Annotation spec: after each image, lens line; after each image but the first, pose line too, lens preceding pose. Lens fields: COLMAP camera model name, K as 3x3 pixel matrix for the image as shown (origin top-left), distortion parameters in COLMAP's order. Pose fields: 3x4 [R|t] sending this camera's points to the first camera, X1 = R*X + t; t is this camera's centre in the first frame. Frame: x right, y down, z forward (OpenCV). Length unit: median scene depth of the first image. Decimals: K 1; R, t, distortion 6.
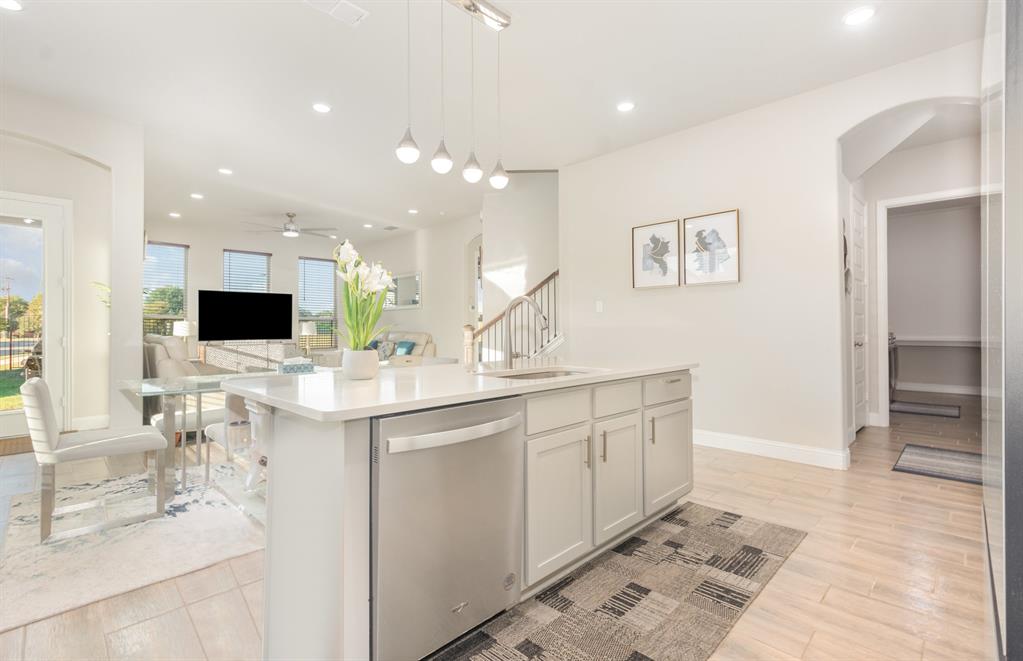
lens RADIAL K [[469.4, 0, 513.5], [0, 469.4, 325.7], [0, 0, 1]] dist [-0.012357, -0.000010]
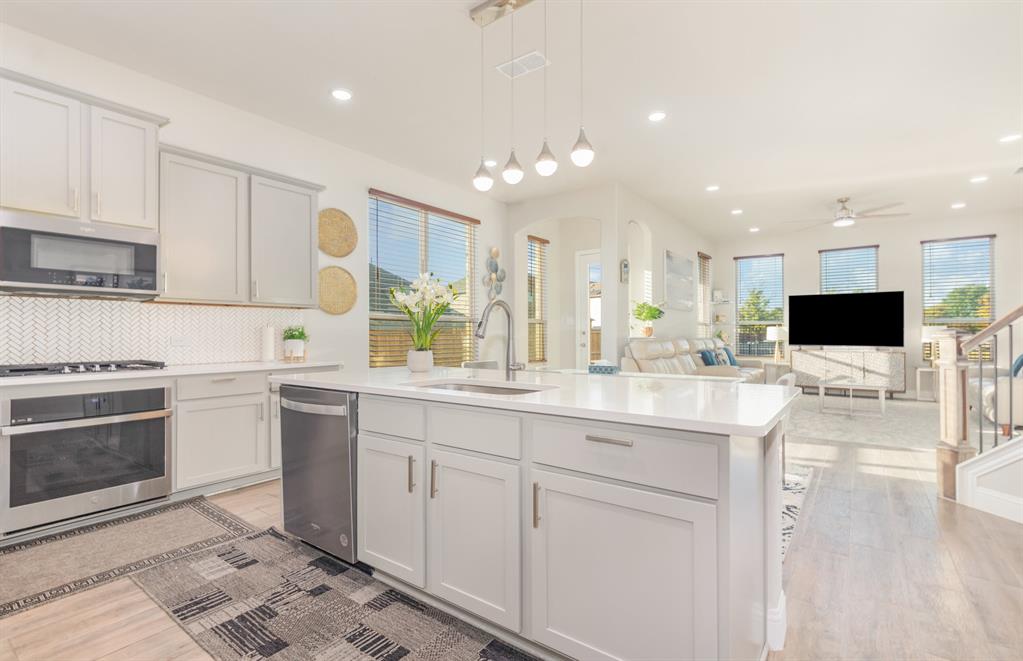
lens RADIAL K [[469.4, 0, 520.5], [0, 469.4, 349.3], [0, 0, 1]] dist [-0.012357, -0.000010]
pose [[0.147054, 0.035745, -0.988482, 1.005180], [0.006130, 0.999295, 0.037048, -0.002586], [0.989109, -0.011508, 0.146731, 1.020112]]
